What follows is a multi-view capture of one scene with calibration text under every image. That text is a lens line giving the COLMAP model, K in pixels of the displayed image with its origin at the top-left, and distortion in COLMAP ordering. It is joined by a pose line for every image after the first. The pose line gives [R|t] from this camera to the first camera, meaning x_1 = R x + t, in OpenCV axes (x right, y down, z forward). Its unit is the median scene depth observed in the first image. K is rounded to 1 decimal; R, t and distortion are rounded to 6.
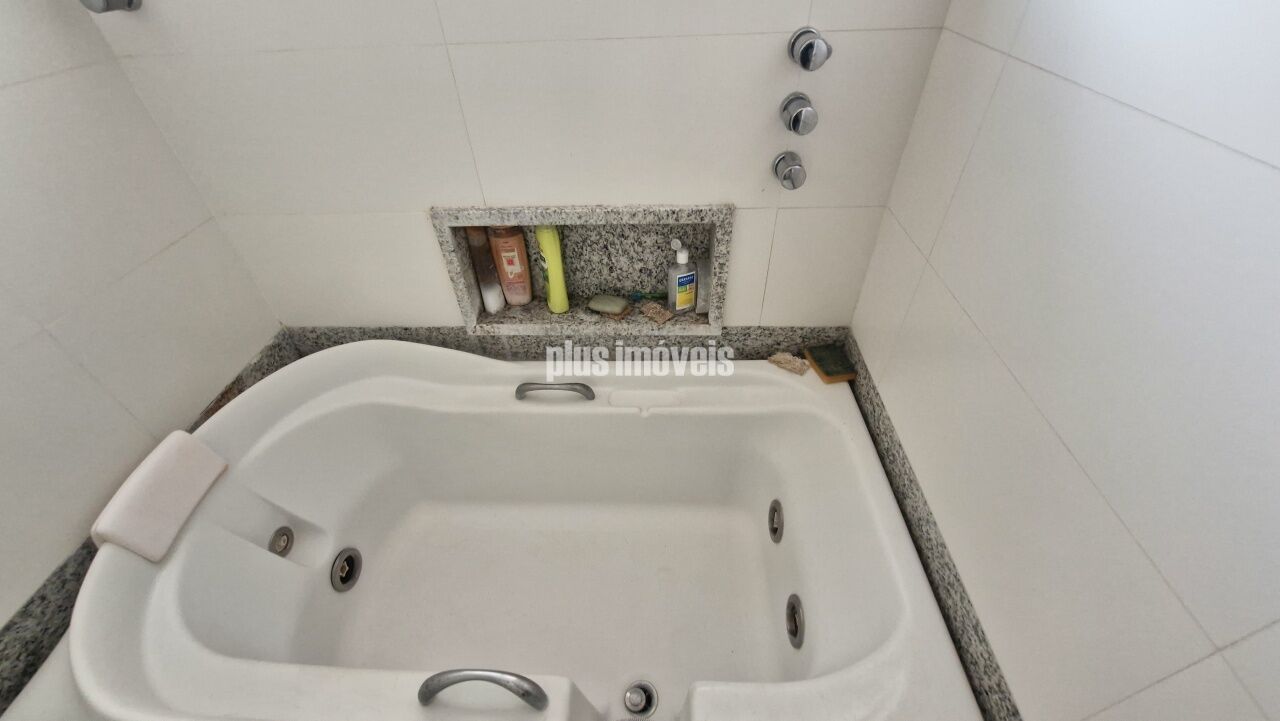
lens RADIAL K [[506.7, 0, 641.9], [0, 506.7, 363.8], [0, 0, 1]] dist [-0.001977, -0.000068]
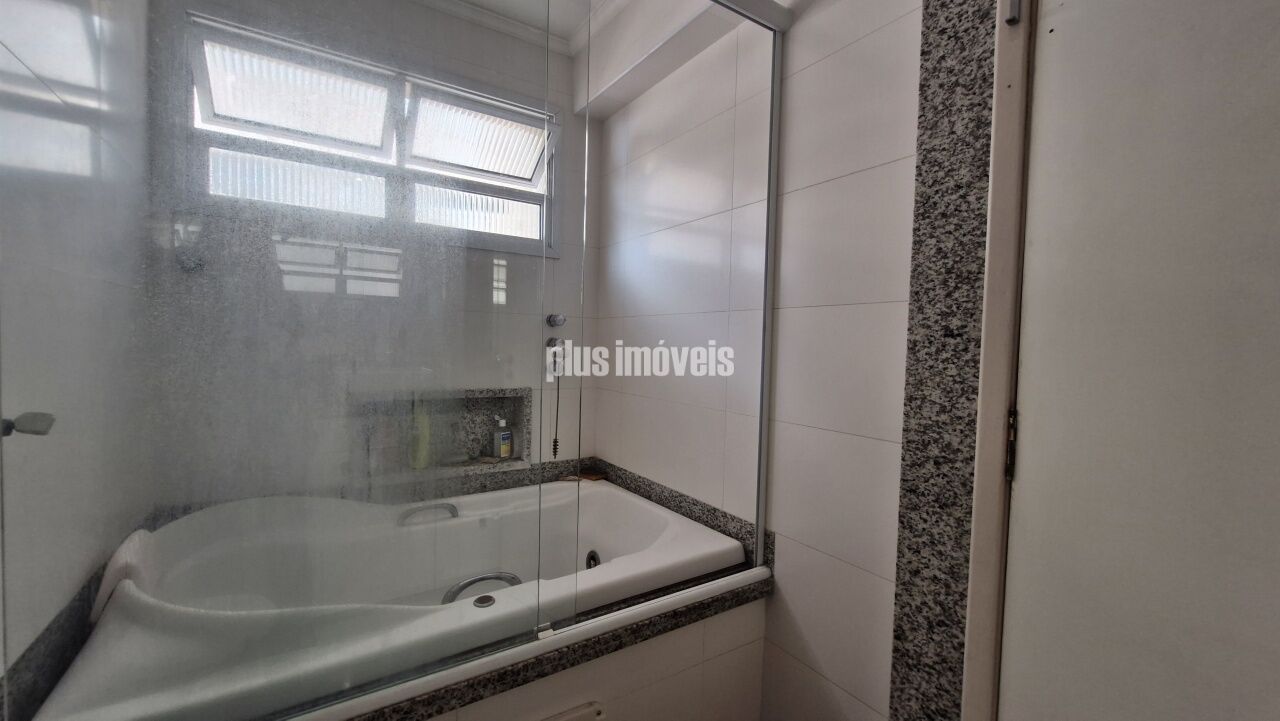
lens RADIAL K [[506.7, 0, 637.8], [0, 506.7, 358.5], [0, 0, 1]] dist [-0.001977, -0.000068]
pose [[0.800346, 0.037326, 0.598375, -0.586860], [0.369079, 0.755852, -0.540804, 0.721417], [-0.472469, 0.653678, 0.591167, -0.390032]]
